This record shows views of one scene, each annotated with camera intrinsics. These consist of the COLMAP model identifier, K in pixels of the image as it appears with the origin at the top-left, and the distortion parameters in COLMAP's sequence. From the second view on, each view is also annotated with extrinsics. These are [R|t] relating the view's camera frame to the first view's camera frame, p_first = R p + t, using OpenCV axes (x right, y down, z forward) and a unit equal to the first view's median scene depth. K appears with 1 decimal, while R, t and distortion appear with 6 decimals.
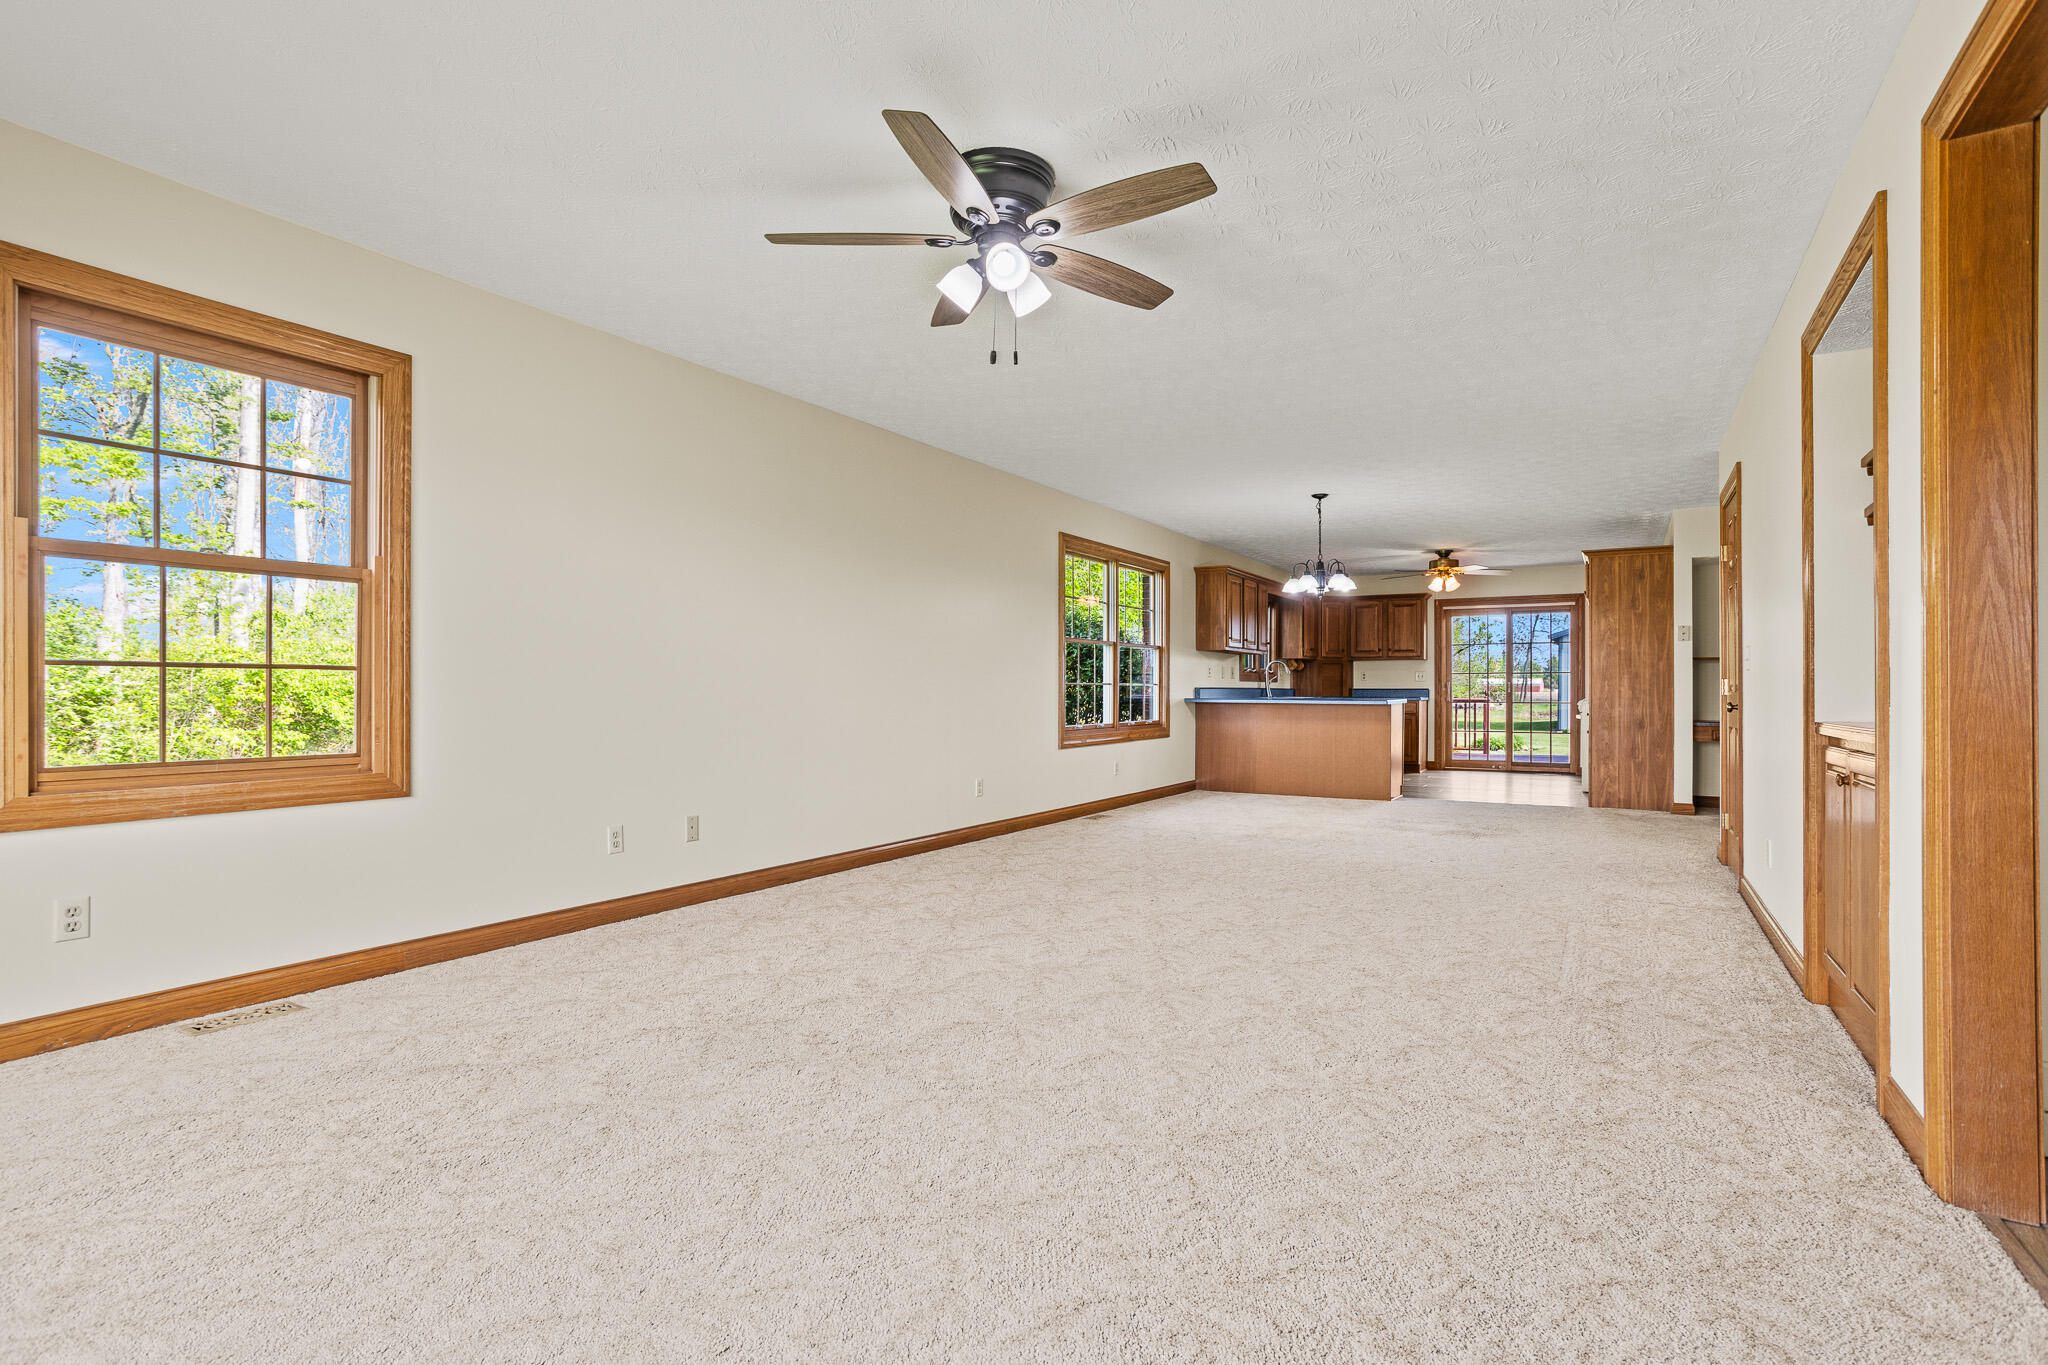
lens RADIAL K [[990.2, 0, 1021.1], [0, 990.2, 698.0], [0, 0, 1]] dist [-0.044289, 0.025090]
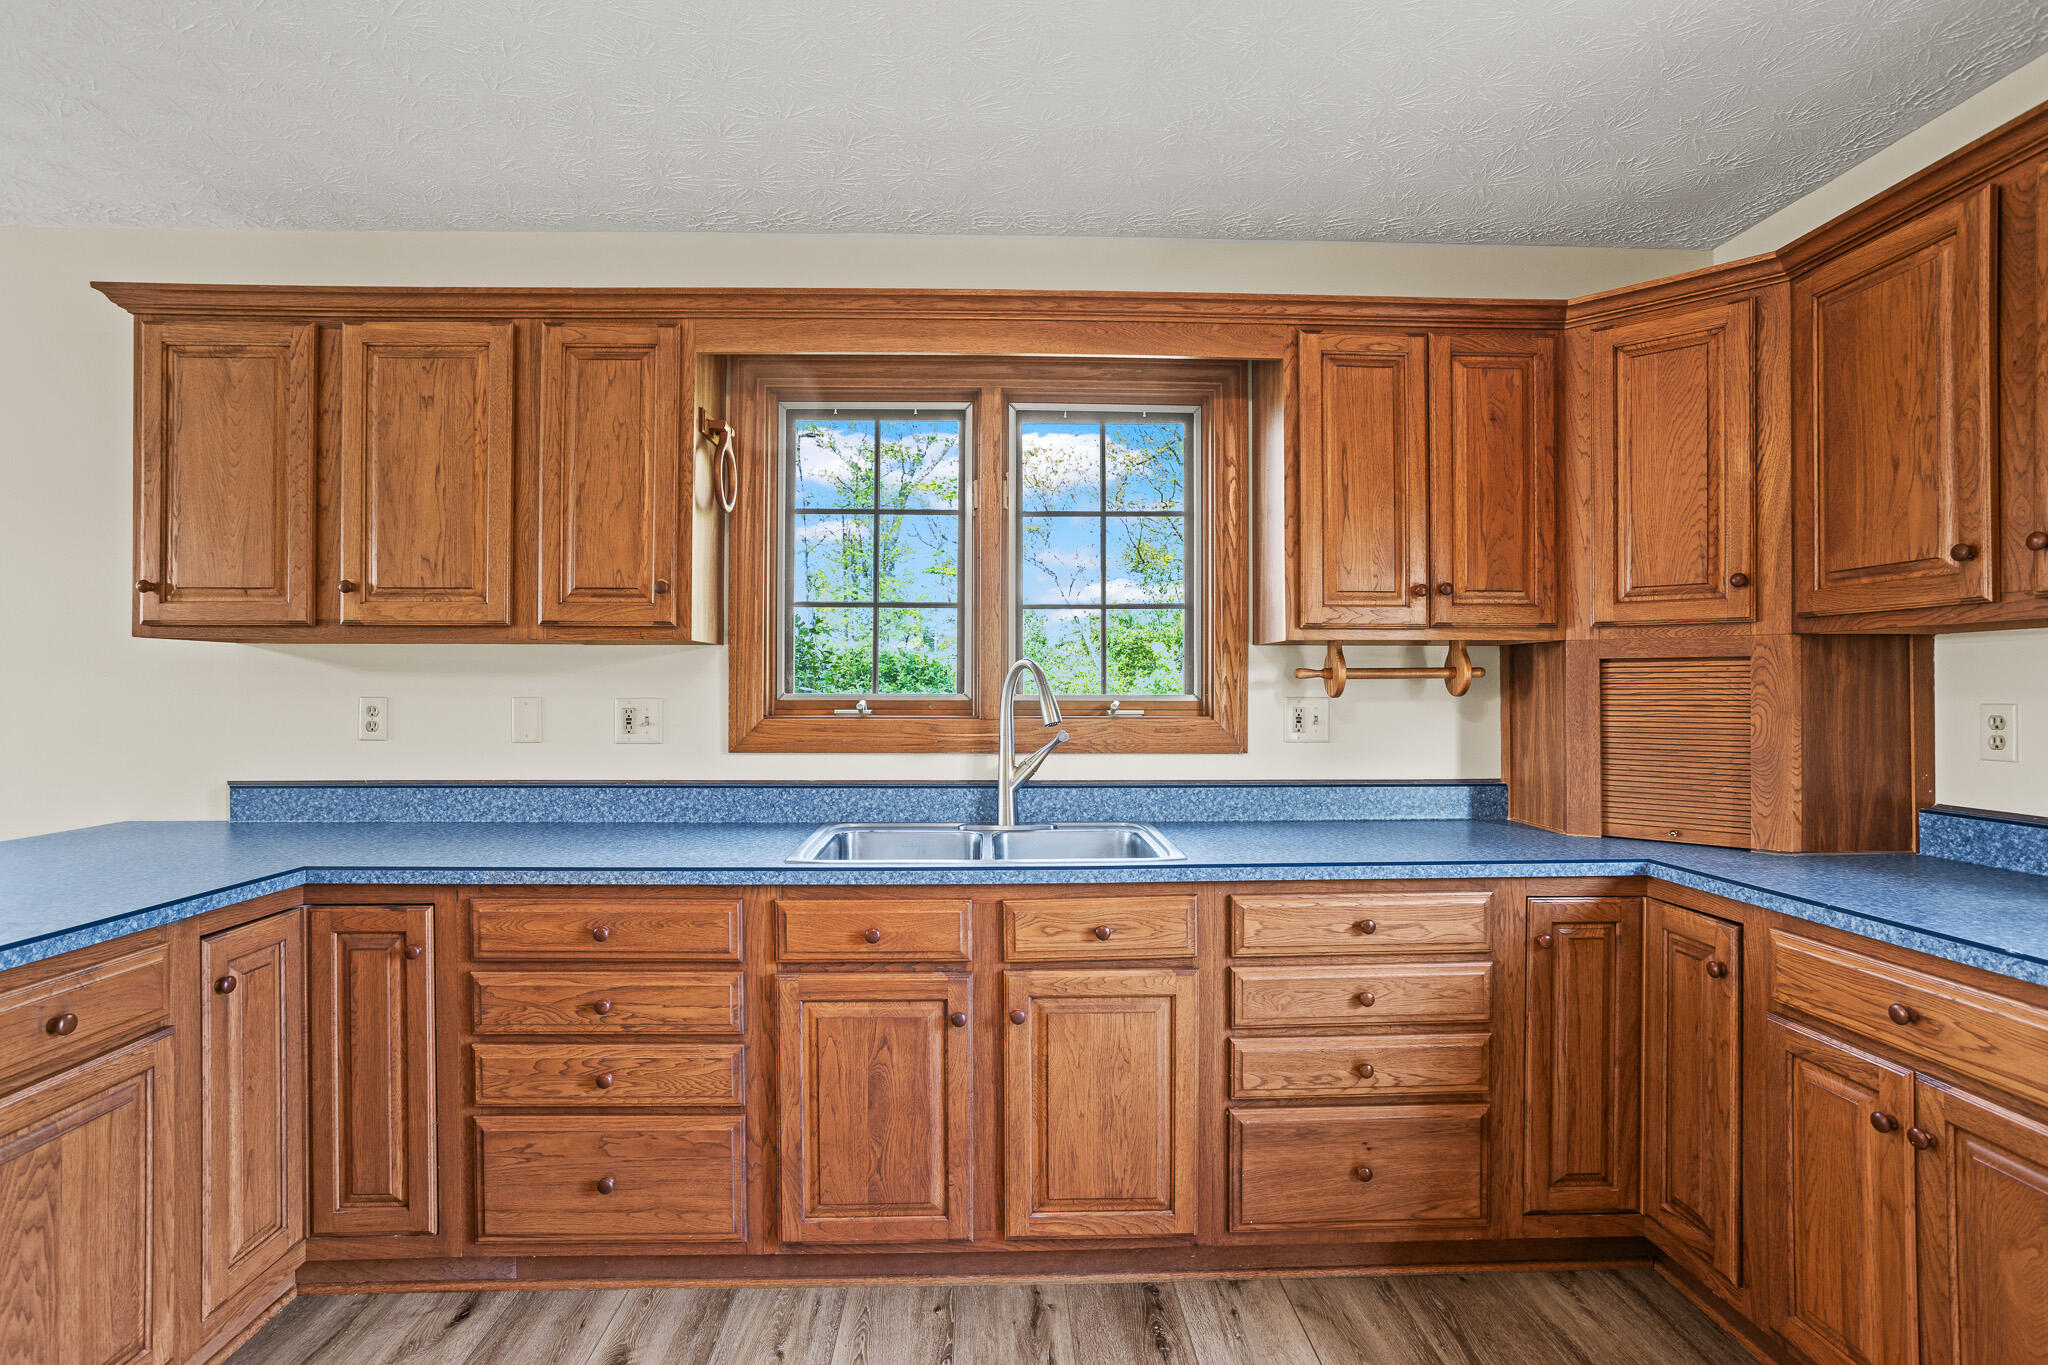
lens RADIAL K [[990.2, 0, 1017.4], [0, 990.2, 687.2], [0, 0, 1]] dist [-0.044289, 0.025090]
pose [[0.549993, -0.001706, -0.835168, 0.507668], [-0.004976, 0.999973, -0.005320, -0.035641], [0.835155, 0.007082, 0.549970, 1.023558]]
